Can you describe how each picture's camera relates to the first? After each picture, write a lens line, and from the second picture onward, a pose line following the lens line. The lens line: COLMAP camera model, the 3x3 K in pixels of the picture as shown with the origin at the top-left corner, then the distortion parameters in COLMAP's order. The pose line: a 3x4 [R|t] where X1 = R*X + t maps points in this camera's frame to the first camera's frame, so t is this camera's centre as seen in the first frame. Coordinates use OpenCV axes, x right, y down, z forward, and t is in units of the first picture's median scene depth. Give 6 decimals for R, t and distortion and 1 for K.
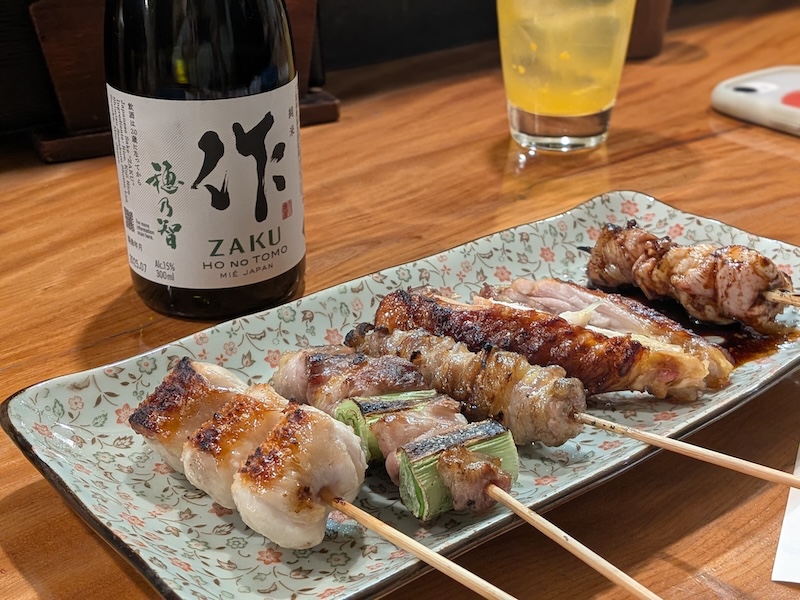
lens RADIAL K [[1199.0, 0, 422.1], [0, 1199.0, 280.0], [0, 0, 1]] dist [0.119460, 0.000000]
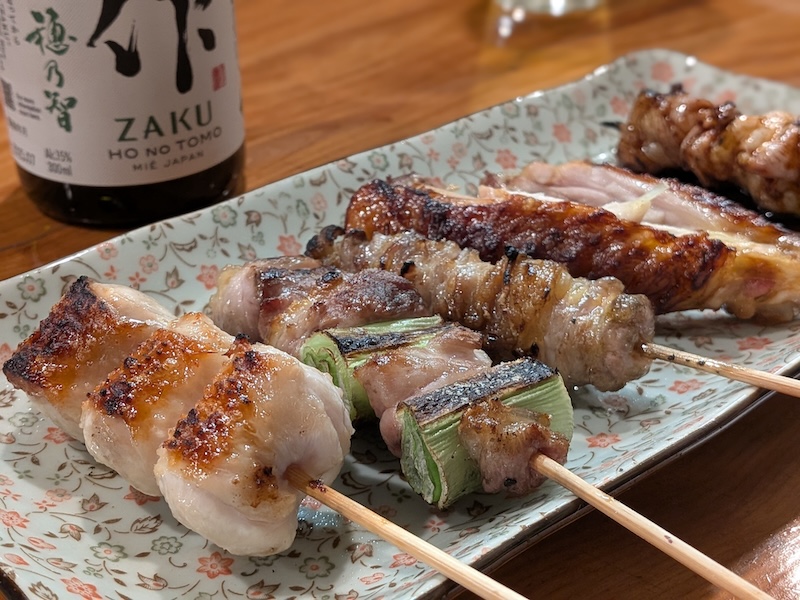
lens RADIAL K [[1209.8, 0, 380.0], [0, 1209.8, 327.1], [0, 0, 1]] dist [0.060707, 0.000000]
pose [[0.999562, -0.023529, 0.017923, -0.031308], [0.021459, 0.993915, 0.108035, 0.017167], [-0.020356, -0.107603, 0.993985, 0.244463]]
